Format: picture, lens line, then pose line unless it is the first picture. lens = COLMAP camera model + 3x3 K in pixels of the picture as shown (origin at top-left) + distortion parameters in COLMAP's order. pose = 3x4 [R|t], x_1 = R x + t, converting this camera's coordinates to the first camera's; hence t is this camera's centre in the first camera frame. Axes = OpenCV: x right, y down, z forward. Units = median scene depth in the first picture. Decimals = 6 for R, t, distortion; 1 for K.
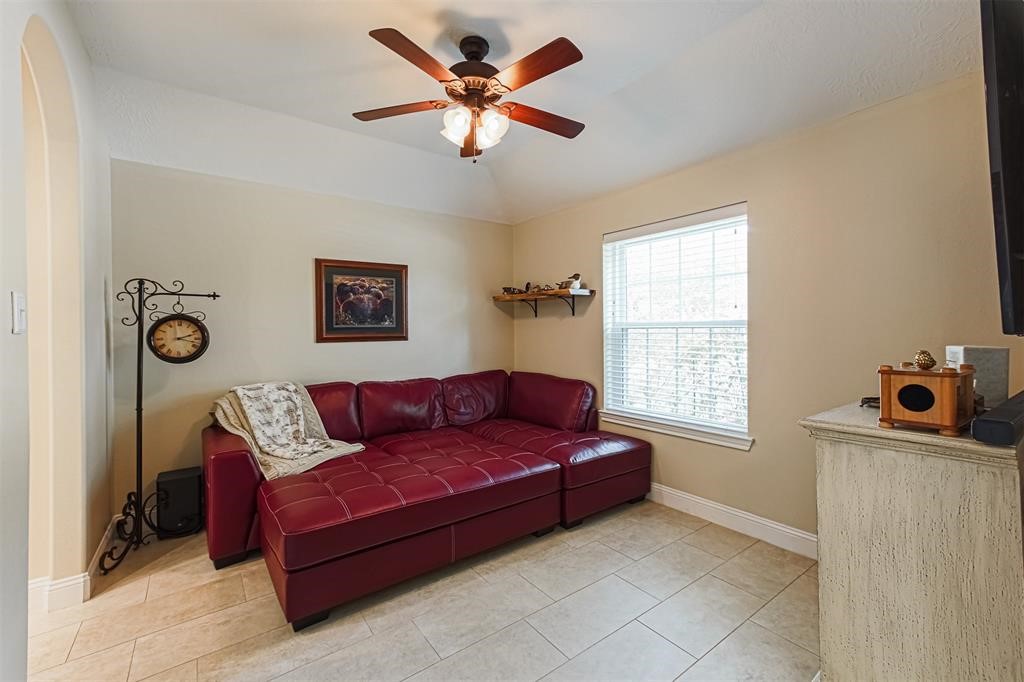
lens RADIAL K [[444.0, 0, 516.8], [0, 444.0, 331.6], [0, 0, 1]] dist [-0.004855, 0.010763]
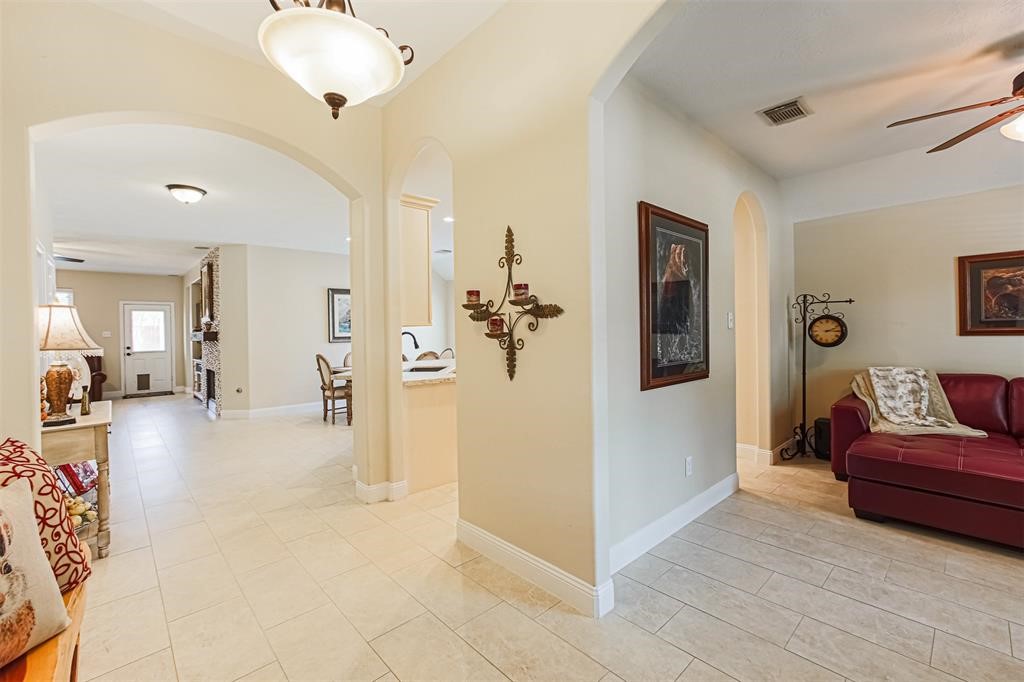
lens RADIAL K [[444.0, 0, 516.8], [0, 444.0, 331.6], [0, 0, 1]] dist [-0.004855, 0.010763]
pose [[0.148382, 0.009840, -0.988881, 0.566779], [0.010679, 0.999876, 0.011552, -0.010691], [0.988873, -0.012274, 0.148258, -0.270191]]
